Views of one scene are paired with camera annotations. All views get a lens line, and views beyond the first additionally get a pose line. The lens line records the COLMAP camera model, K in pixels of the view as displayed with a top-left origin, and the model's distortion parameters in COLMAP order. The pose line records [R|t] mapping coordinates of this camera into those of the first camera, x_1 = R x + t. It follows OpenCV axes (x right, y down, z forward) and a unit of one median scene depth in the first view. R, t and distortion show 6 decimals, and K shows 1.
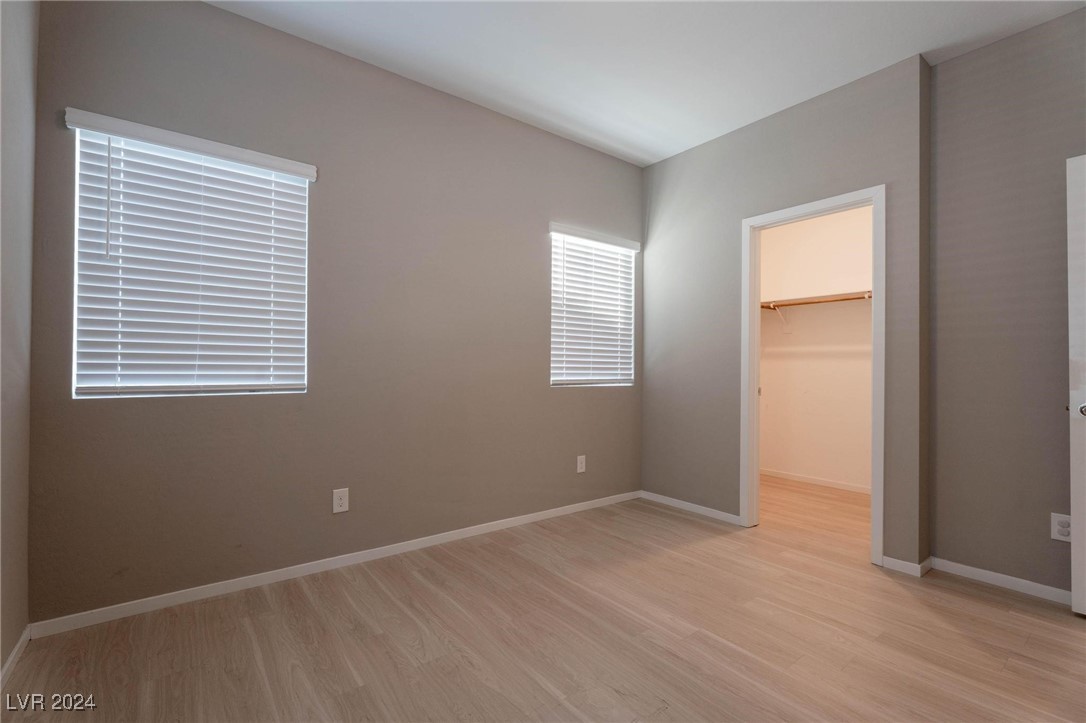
lens RADIAL K [[485.5, 0, 543.0], [0, 485.5, 361.5], [0, 0, 1]] dist [-0.000840, 0.000338]
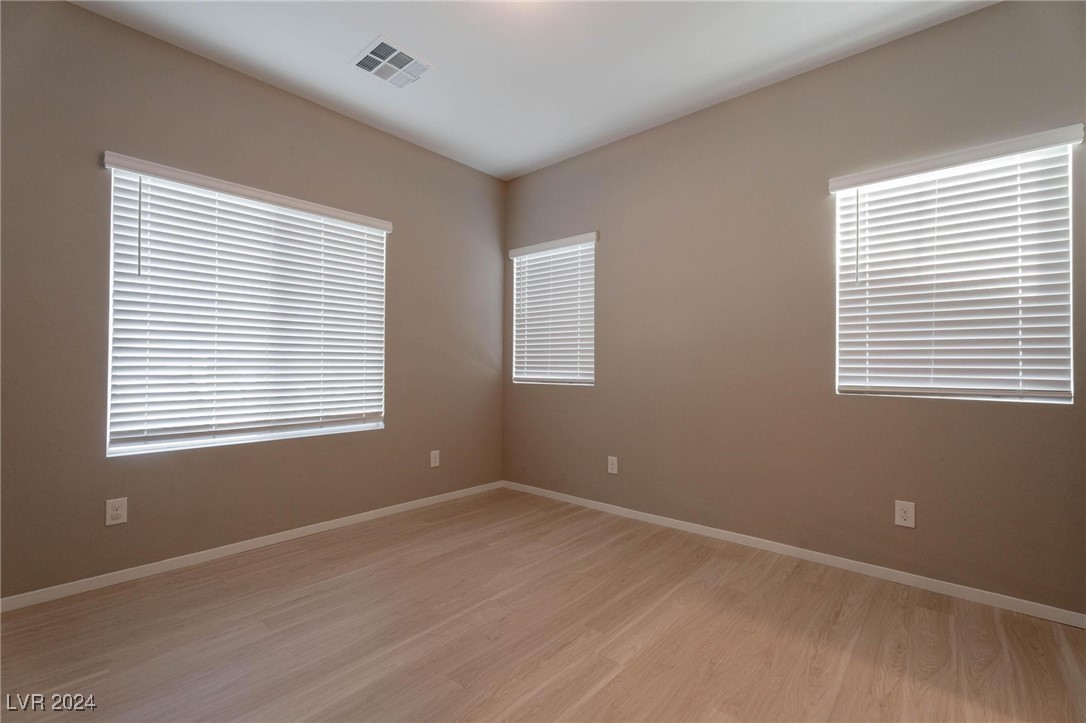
lens RADIAL K [[493.8, 0, 537.8], [0, 493.8, 361.5], [0, 0, 1]] dist [-0.013790, 0.000639]
pose [[0.173387, -0.014839, -0.984742, 0.923992], [0.008621, 0.999871, -0.013550, 0.009291], [0.984816, -0.006140, 0.173492, 0.545407]]
